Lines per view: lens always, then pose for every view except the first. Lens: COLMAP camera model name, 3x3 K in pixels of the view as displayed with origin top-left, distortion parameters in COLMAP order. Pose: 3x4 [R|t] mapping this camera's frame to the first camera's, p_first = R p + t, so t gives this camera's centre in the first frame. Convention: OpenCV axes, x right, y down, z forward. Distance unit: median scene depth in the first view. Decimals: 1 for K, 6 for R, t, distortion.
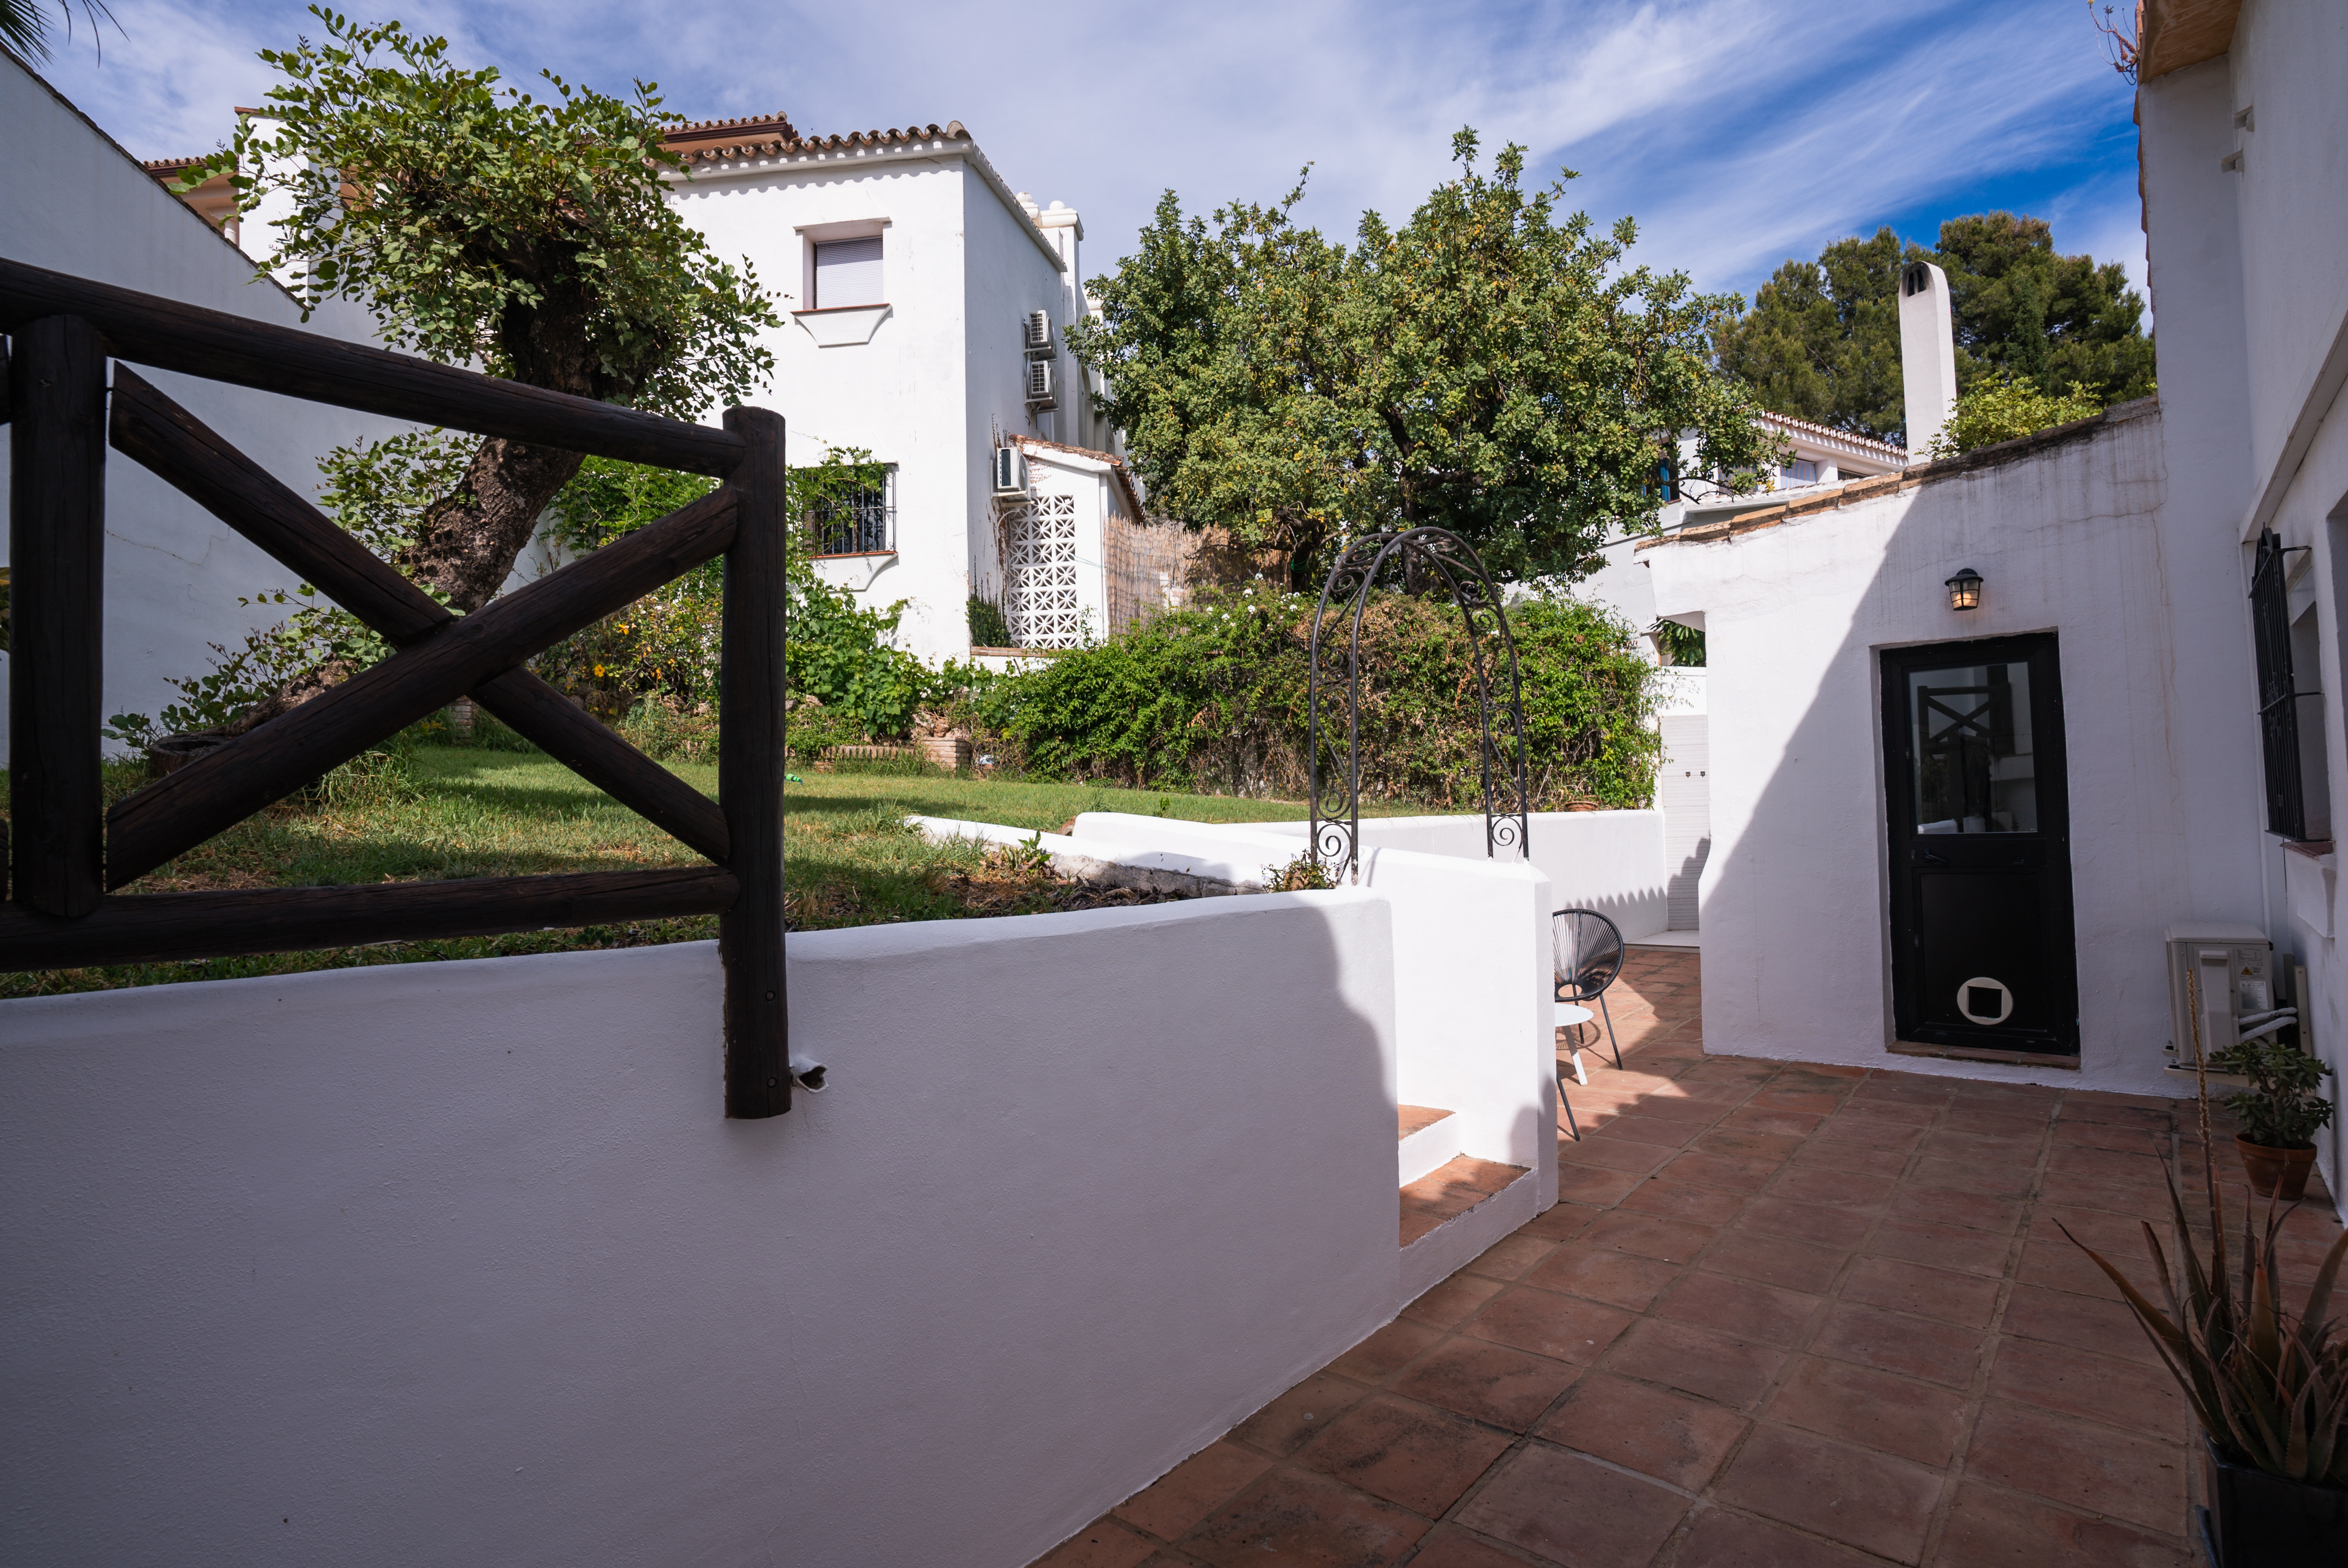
lens RADIAL K [[1217.3, 0, 1174.0], [0, 1217.3, 784.0], [0, 0, 1]] dist [-0.087363, 0.043664]
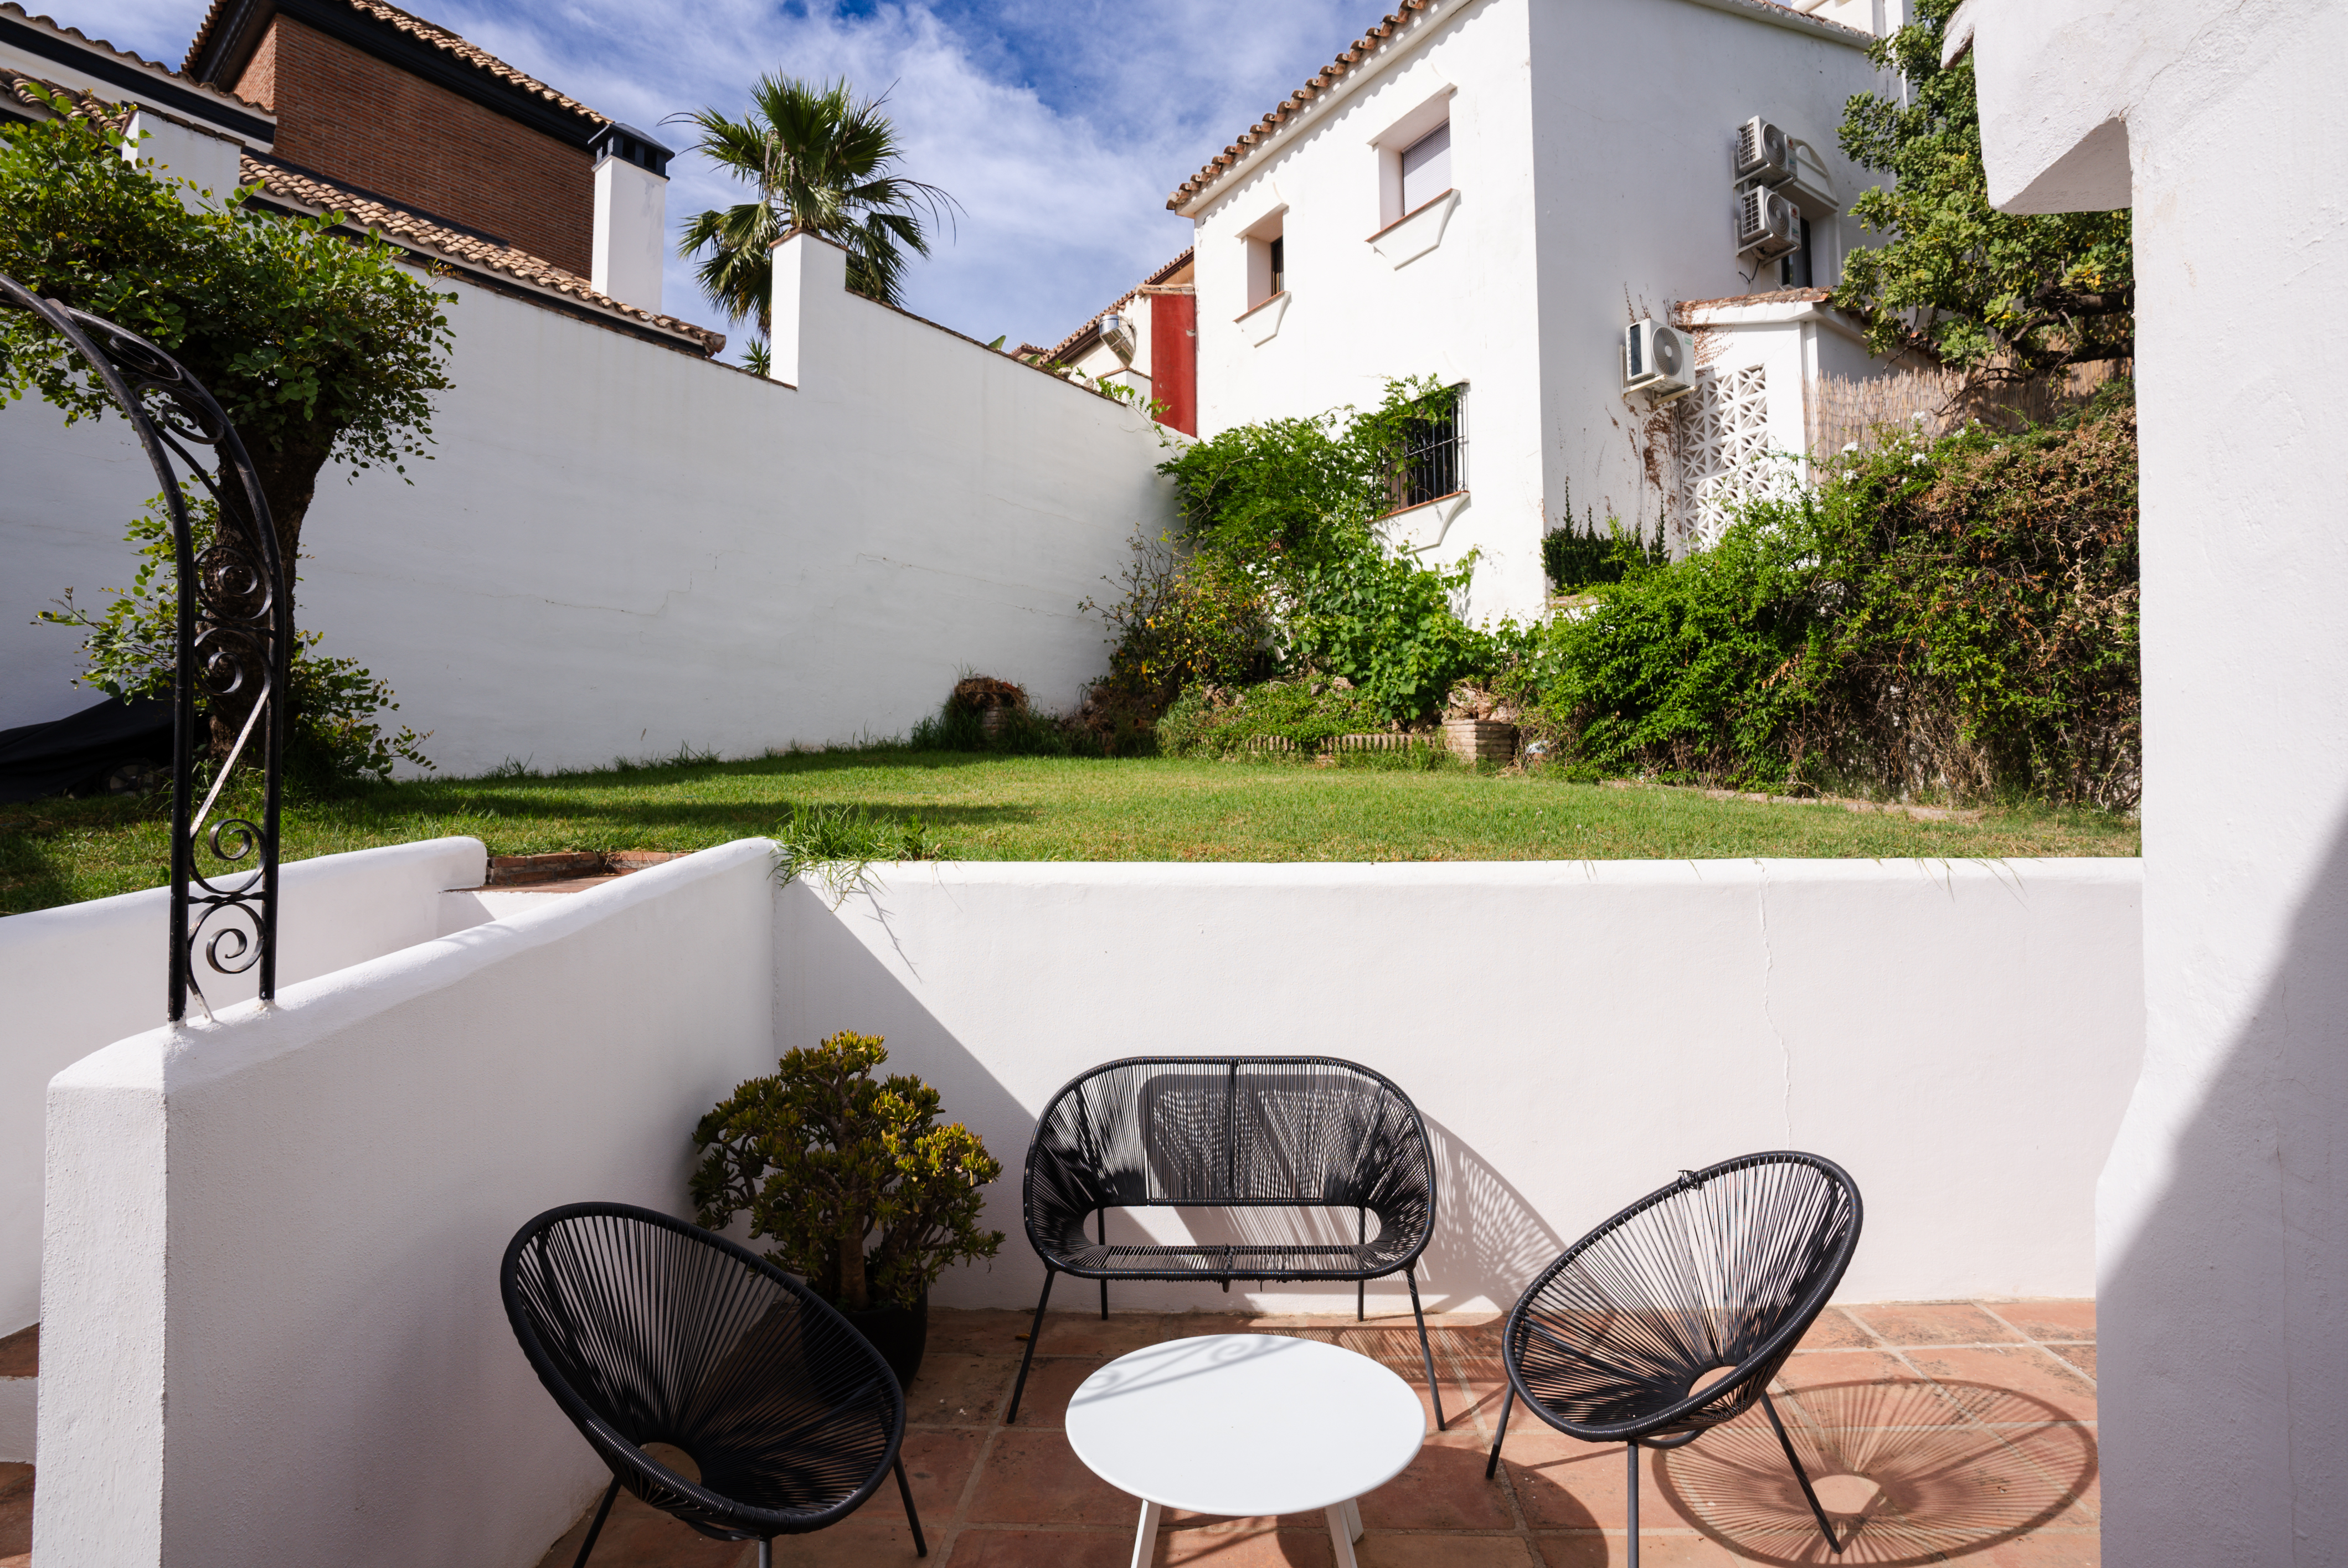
lens RADIAL K [[1195.5, 0, 1140.8], [0, 1195.5, 780.7], [0, 0, 1]] dist [-0.101027, 0.066151]
pose [[0.594370, -0.000830, -0.804192, 0.271607], [0.006479, 0.999972, 0.003757, -0.003869], [0.804166, -0.007443, 0.594358, 0.357237]]
